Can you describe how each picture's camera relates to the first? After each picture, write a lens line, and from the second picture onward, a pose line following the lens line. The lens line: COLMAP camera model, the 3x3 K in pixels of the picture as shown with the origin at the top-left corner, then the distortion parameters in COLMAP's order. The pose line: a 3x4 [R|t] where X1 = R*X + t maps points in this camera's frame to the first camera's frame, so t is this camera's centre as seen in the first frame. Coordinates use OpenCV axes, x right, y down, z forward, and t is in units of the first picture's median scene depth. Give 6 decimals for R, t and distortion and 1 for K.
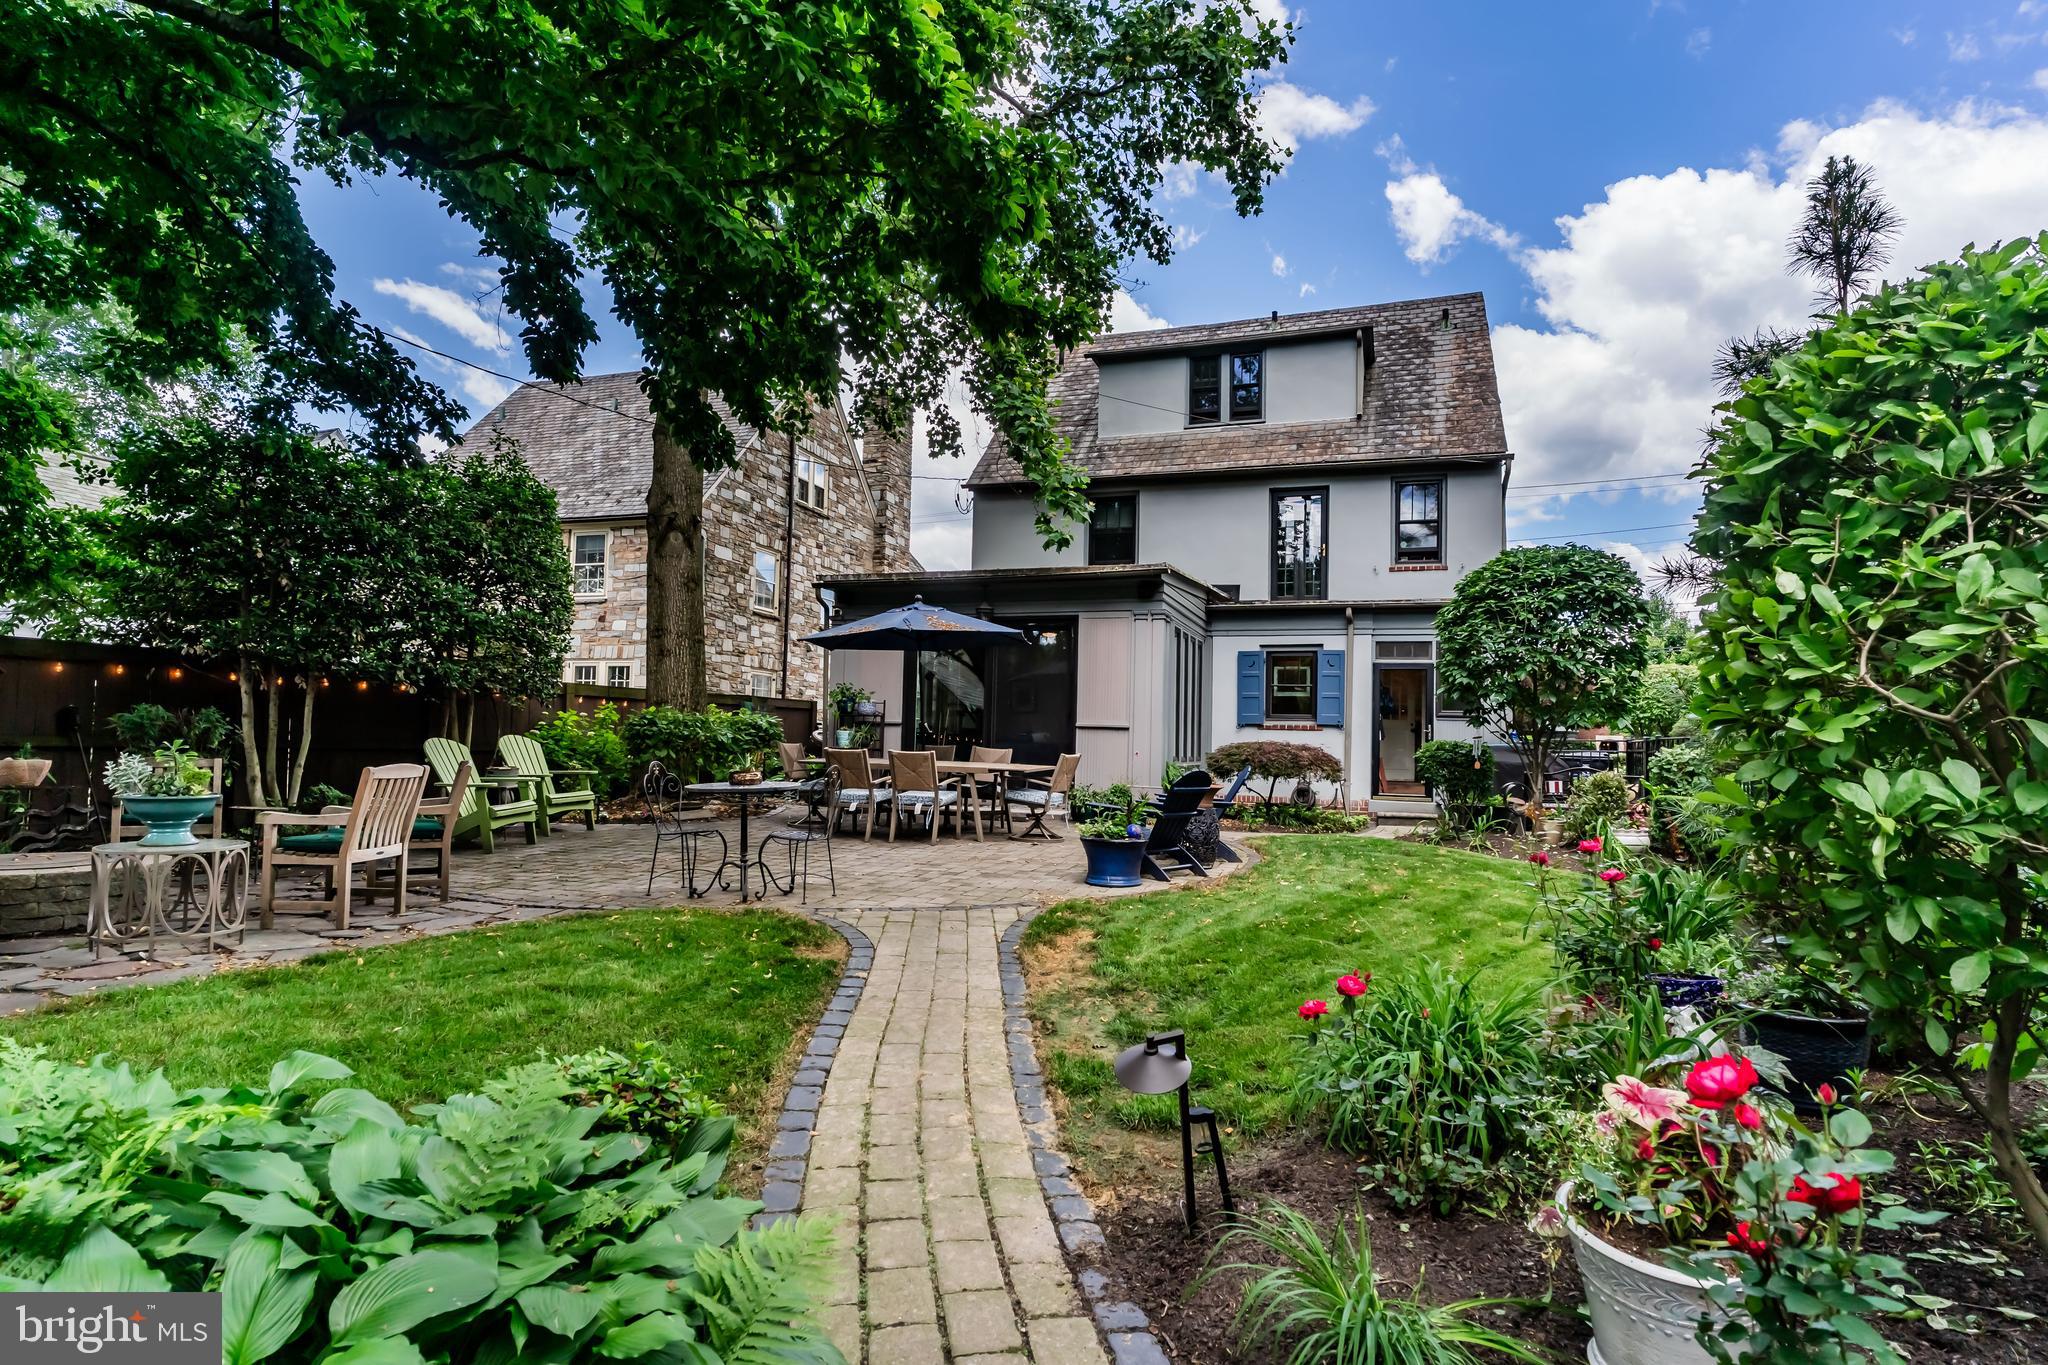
lens RADIAL K [[1053.4, 0, 1024.0], [0, 1053.4, 682.5], [0, 0, 1]] dist [-0.006418, 0.000454]
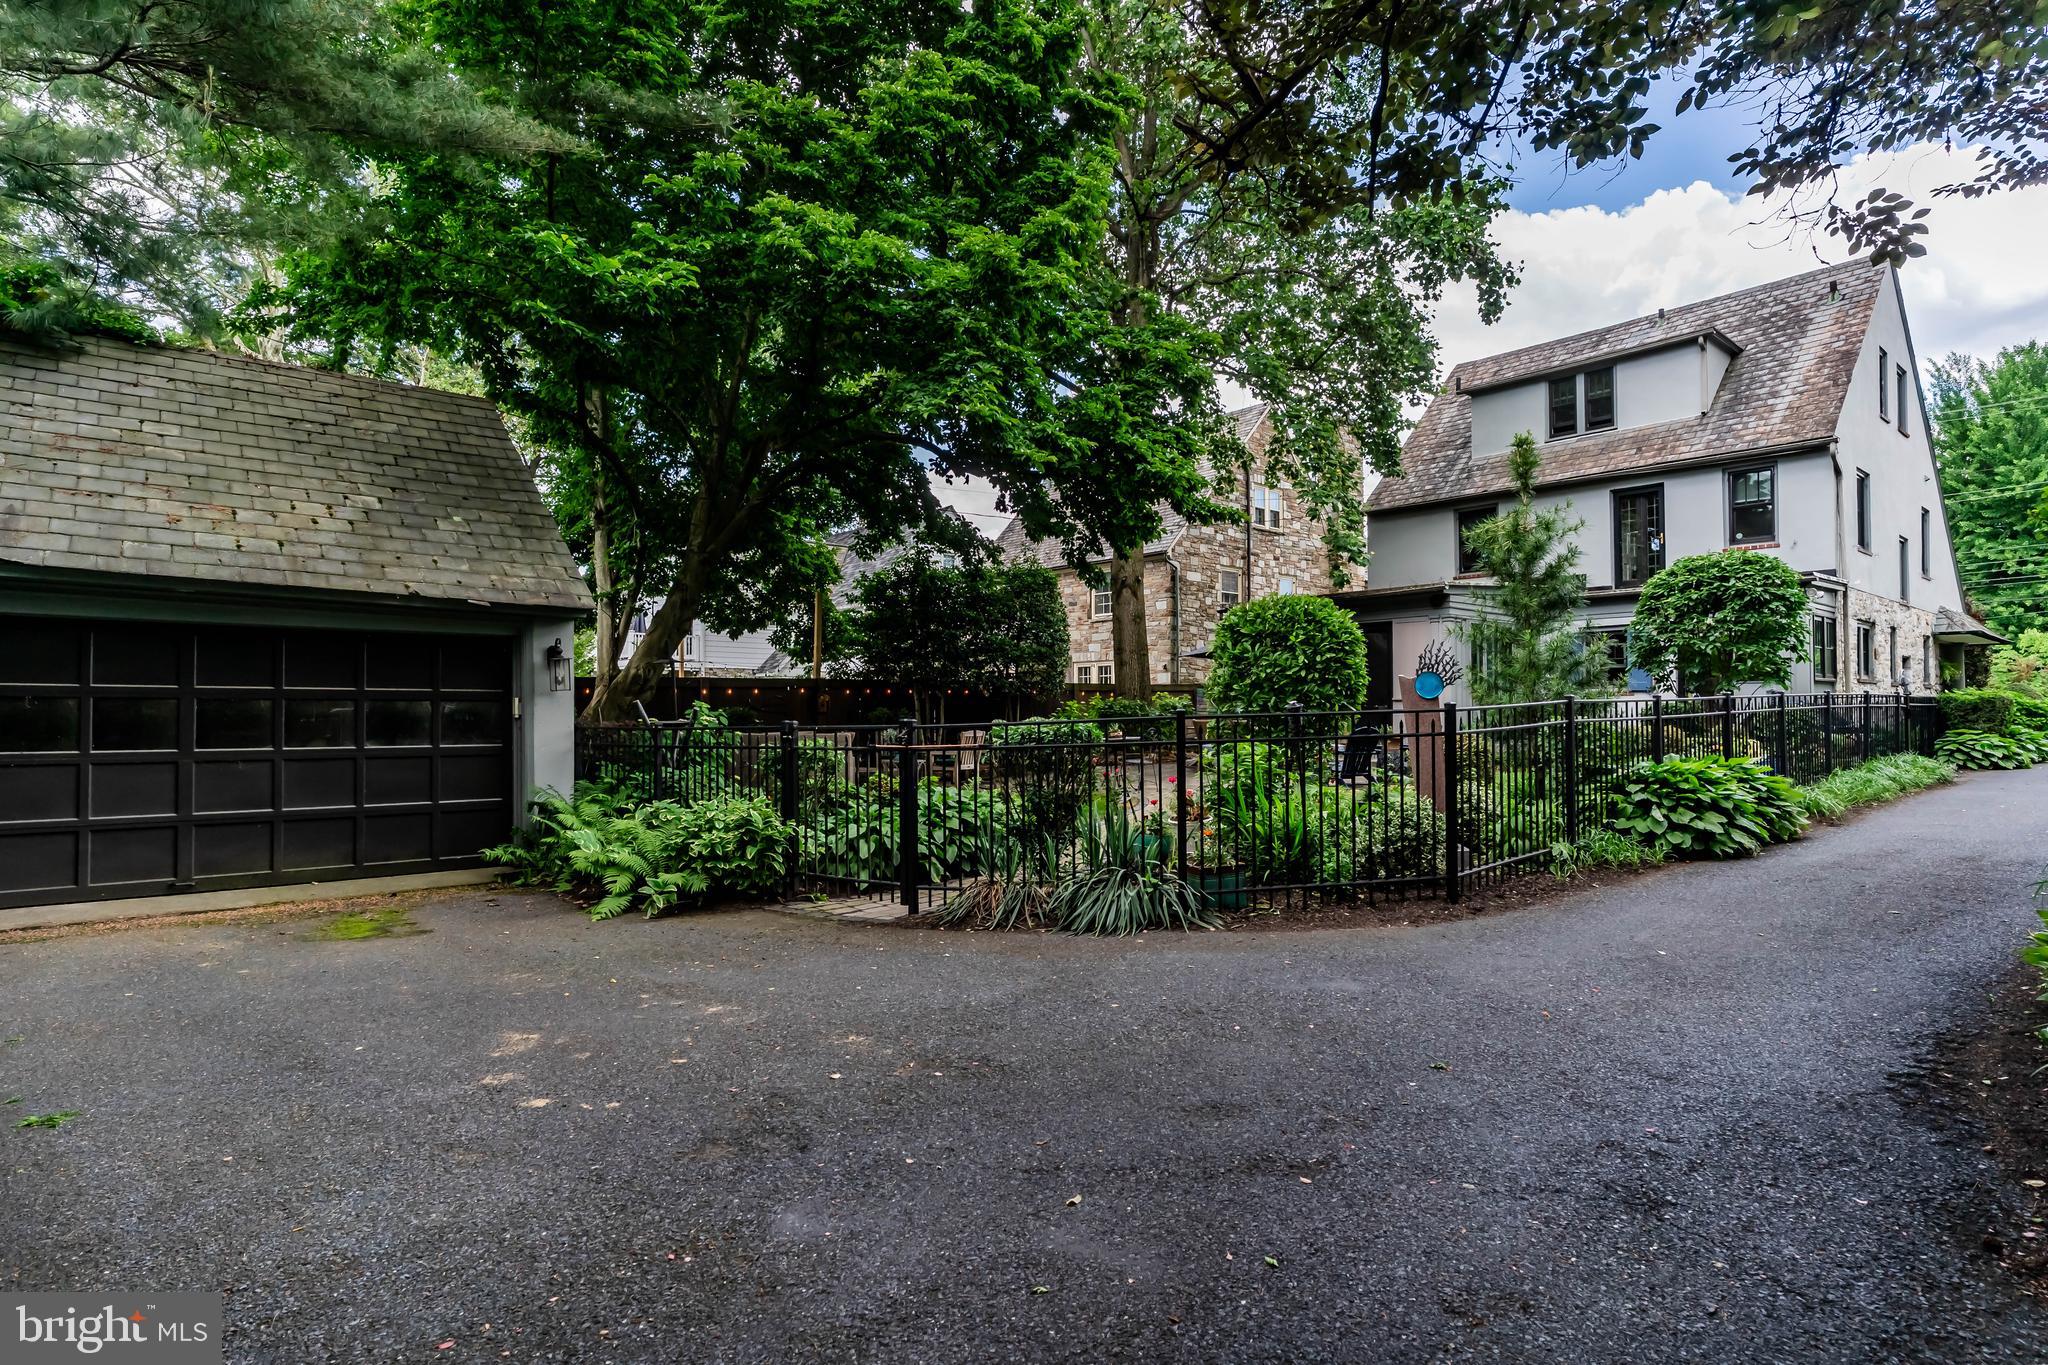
lens RADIAL K [[1053.4, 0, 1024.0], [0, 1053.4, 682.5], [0, 0, 1]] dist [-0.006418, 0.000454]
pose [[0.863272, -0.040233, -0.503133, 0.250699], [0.054176, 0.998445, 0.013116, -0.020359], [0.501823, -0.038580, 0.864109, -0.355782]]
